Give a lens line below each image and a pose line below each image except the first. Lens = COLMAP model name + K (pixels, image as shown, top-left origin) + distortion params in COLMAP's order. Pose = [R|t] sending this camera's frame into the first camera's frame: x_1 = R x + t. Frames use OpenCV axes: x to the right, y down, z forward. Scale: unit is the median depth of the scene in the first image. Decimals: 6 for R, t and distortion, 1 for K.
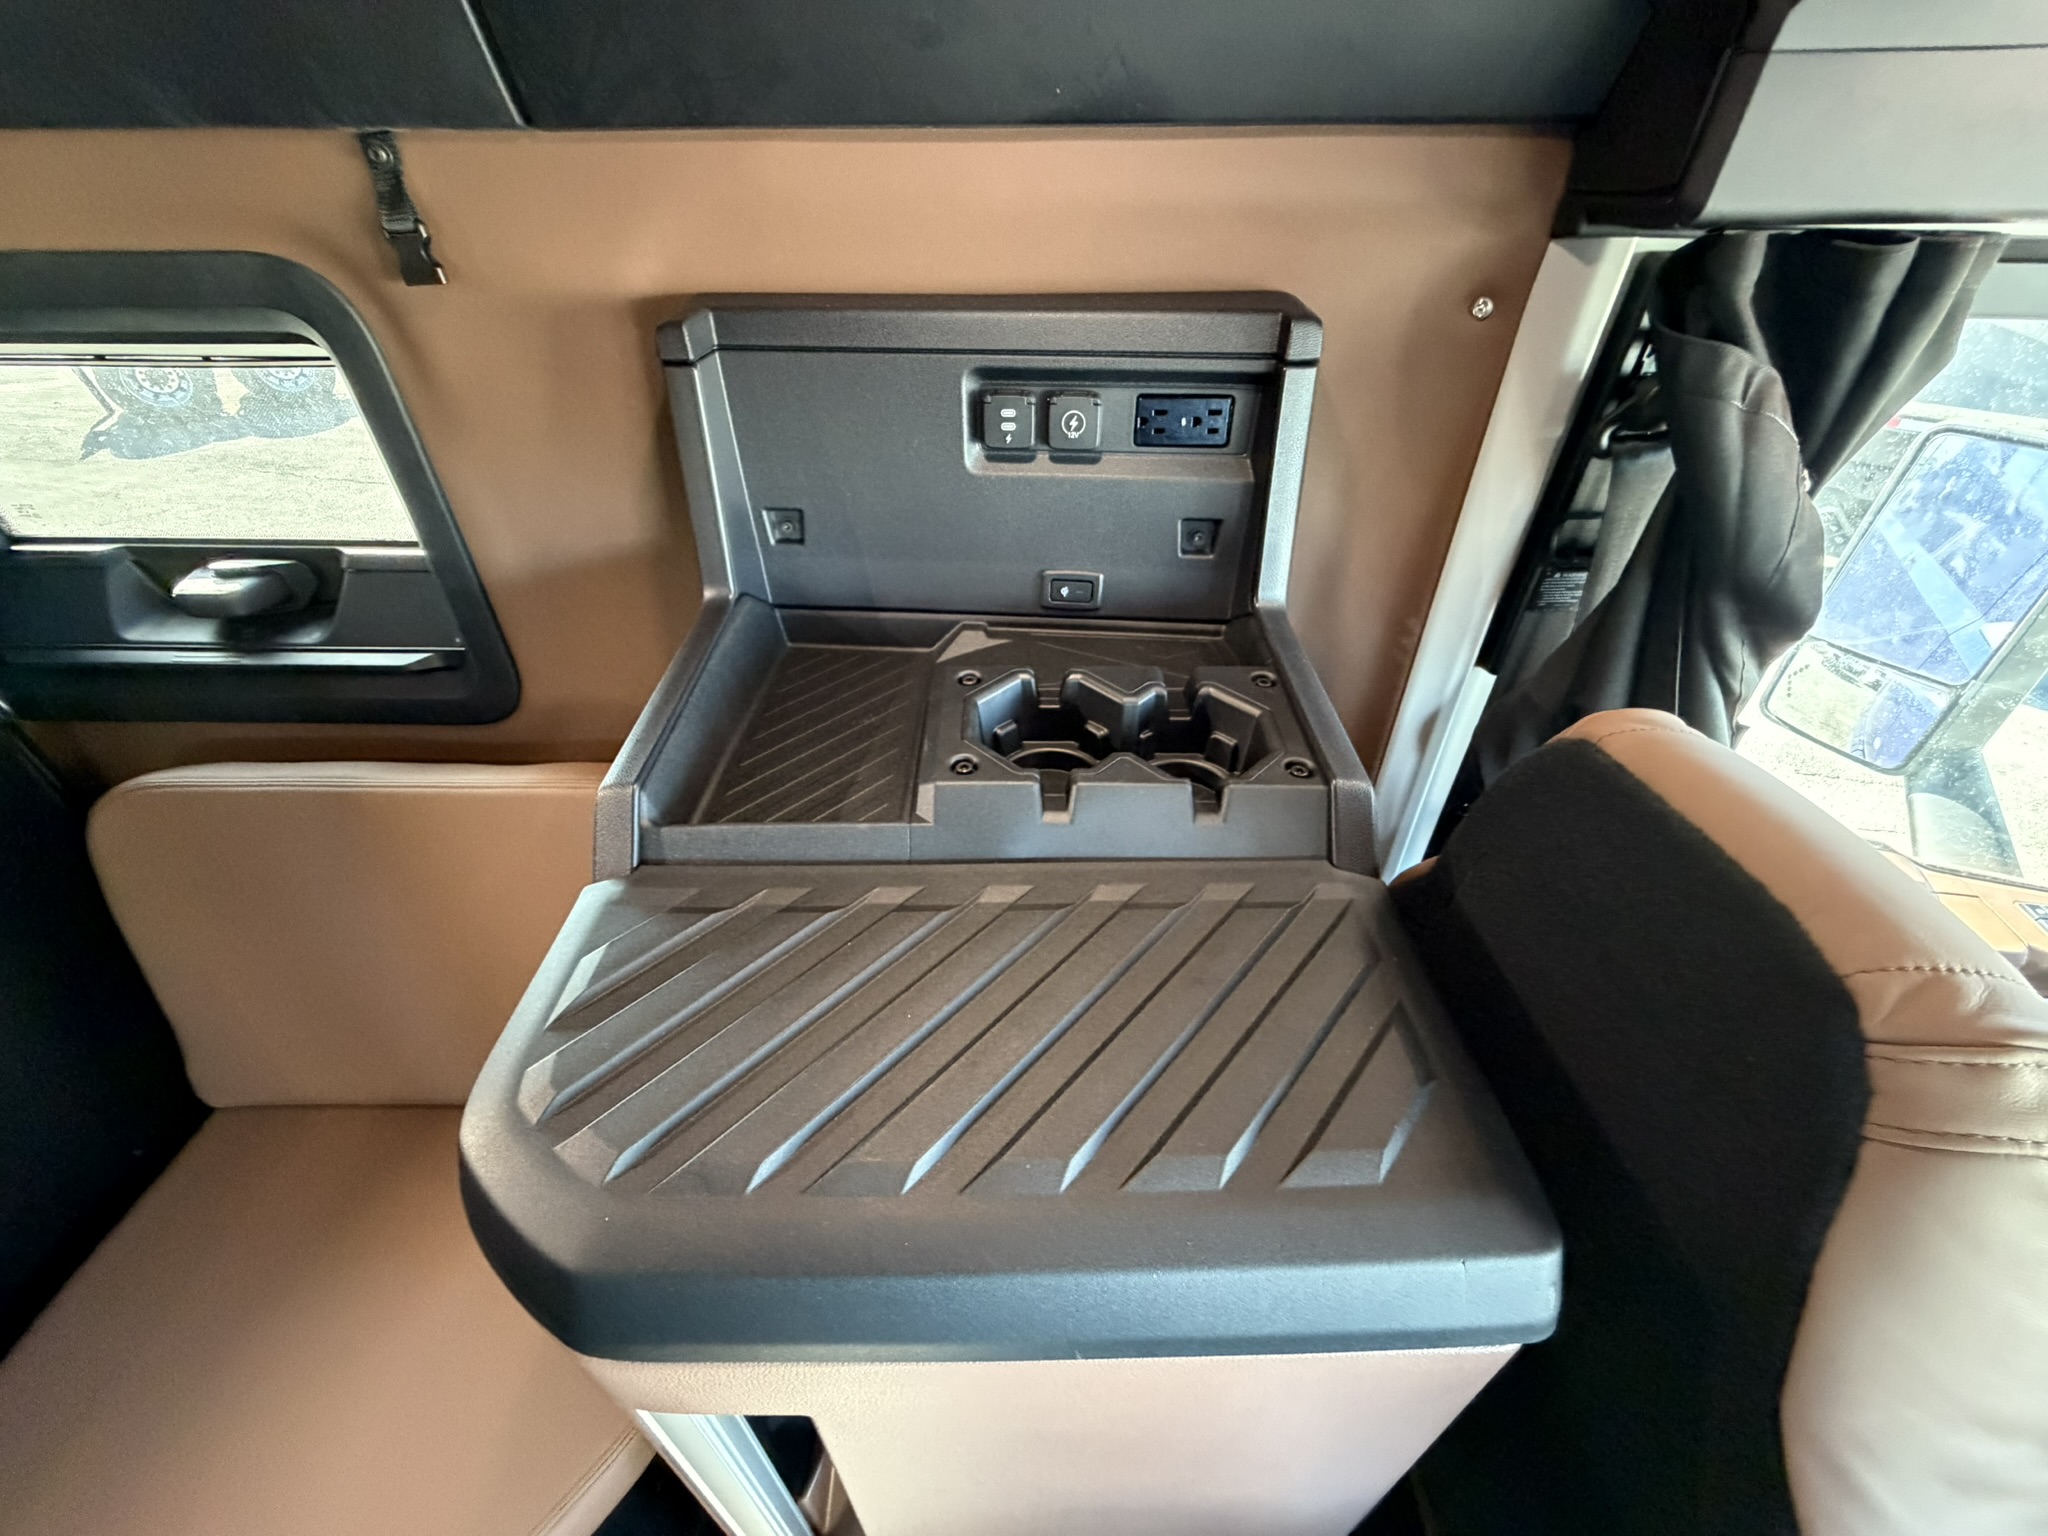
lens RADIAL K [[824.3, 0, 1027.4], [0, 824.3, 764.6], [0, 0, 1]] dist [-0.003176, 0.000020]
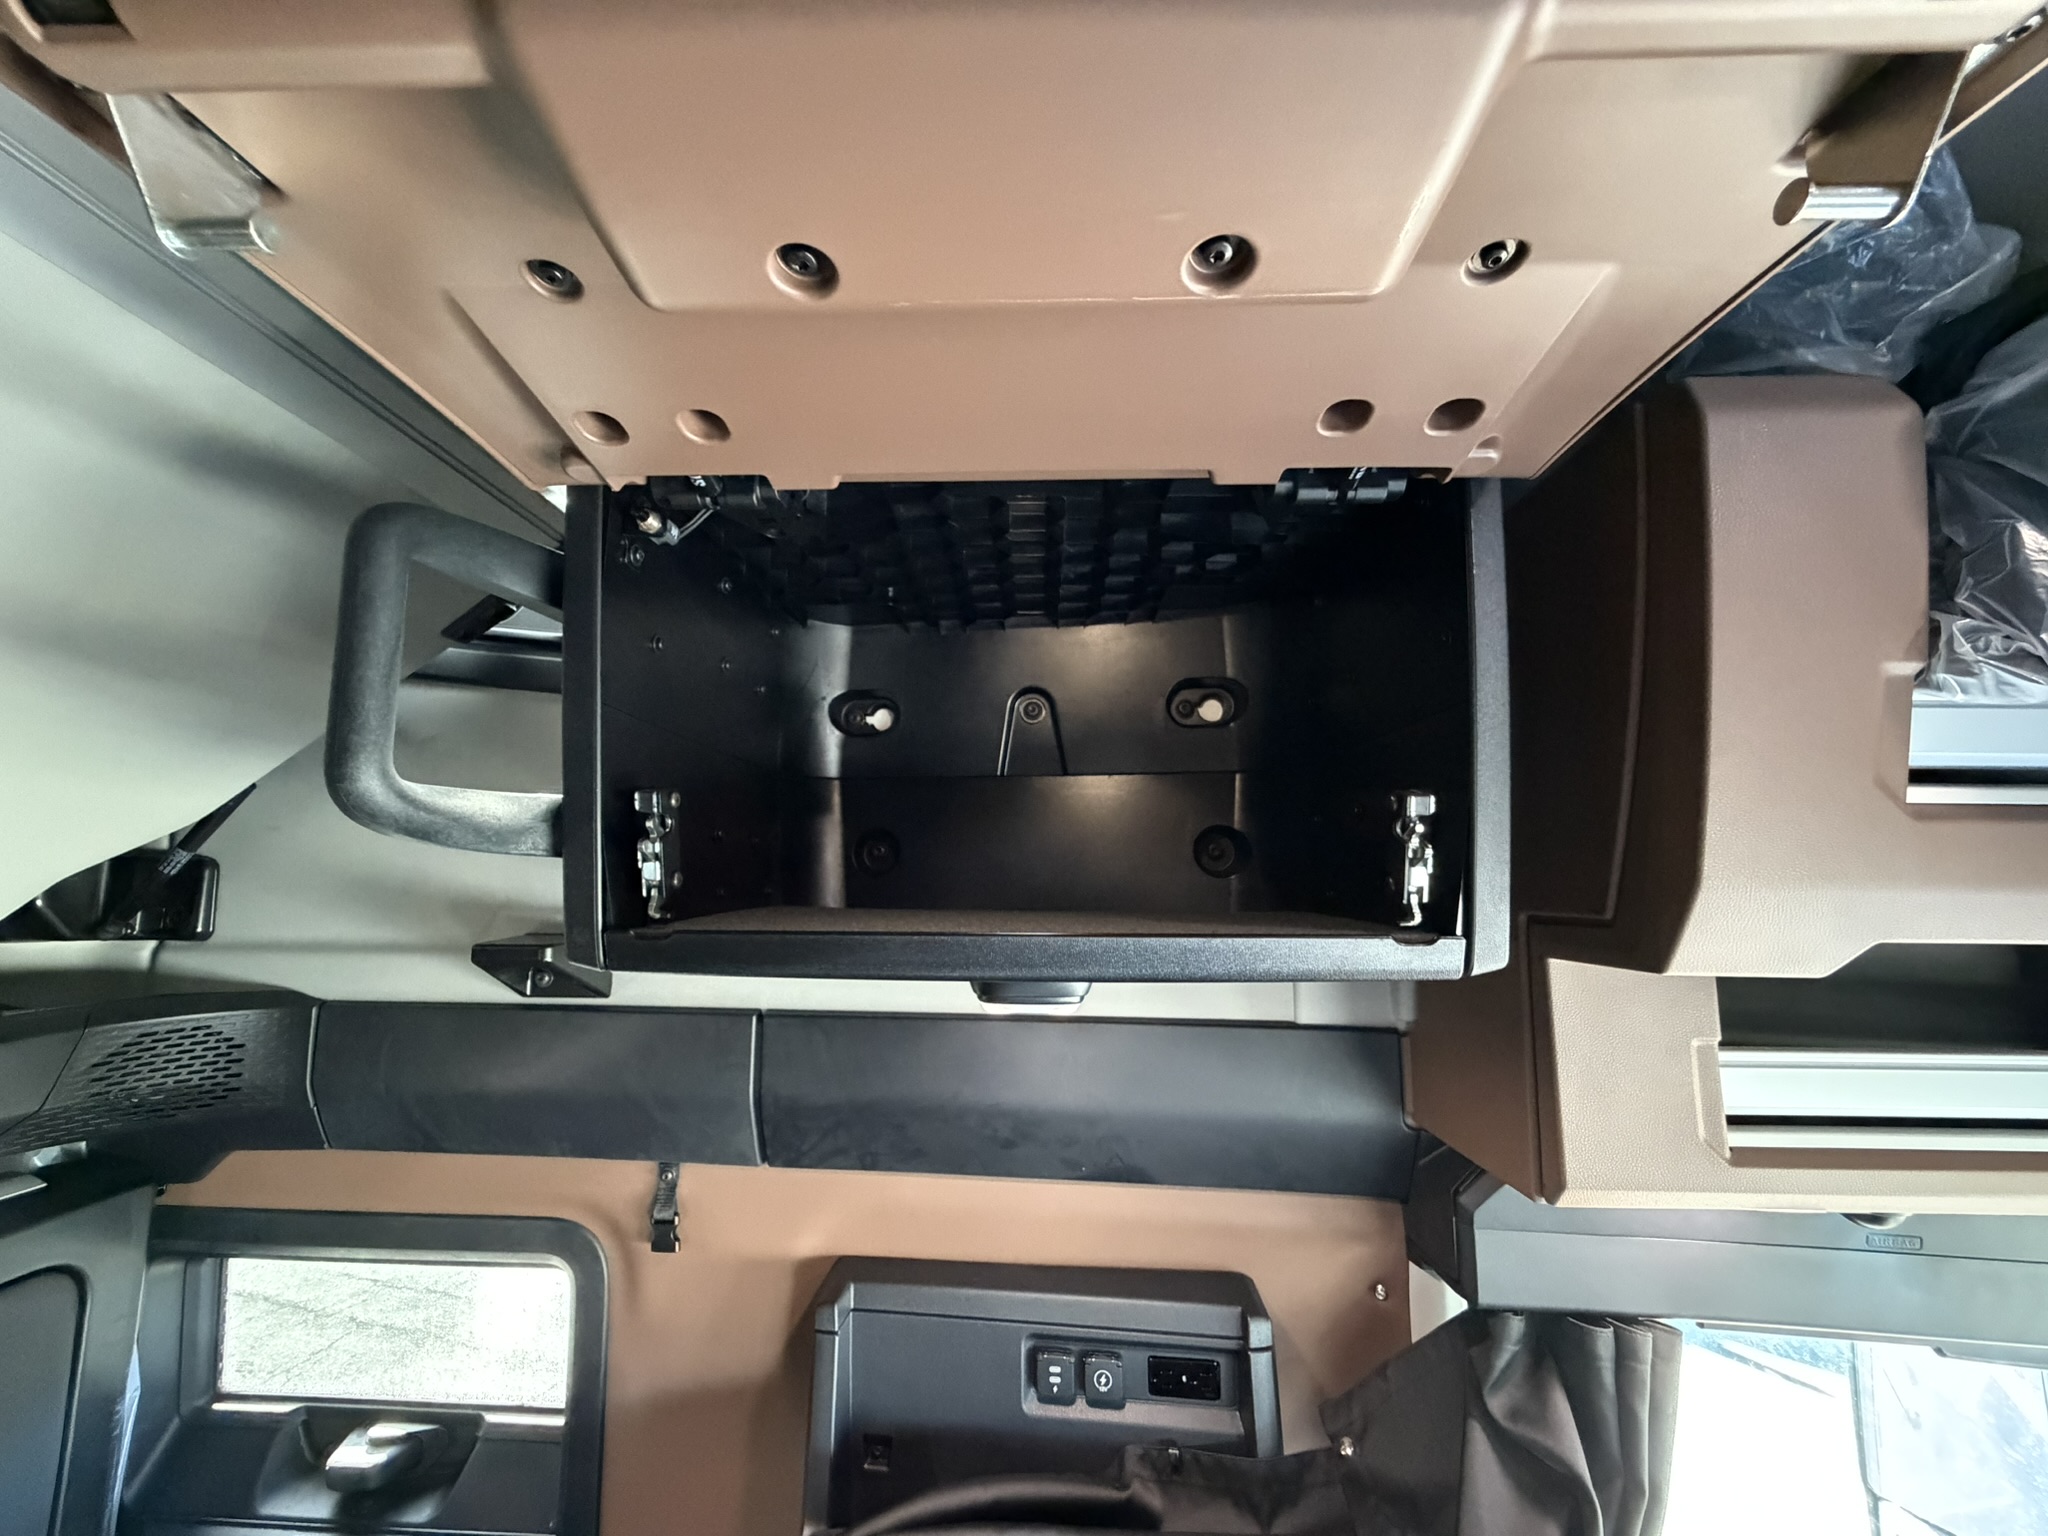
lens RADIAL K [[824.3, 0, 1027.4], [0, 824.3, 764.6], [0, 0, 1]] dist [-0.003176, 0.000020]
pose [[0.998073, -0.032015, -0.053157, 0.035971], [-0.014394, 0.713820, -0.700181, -0.183541], [0.060360, 0.699597, 0.711983, -0.668583]]
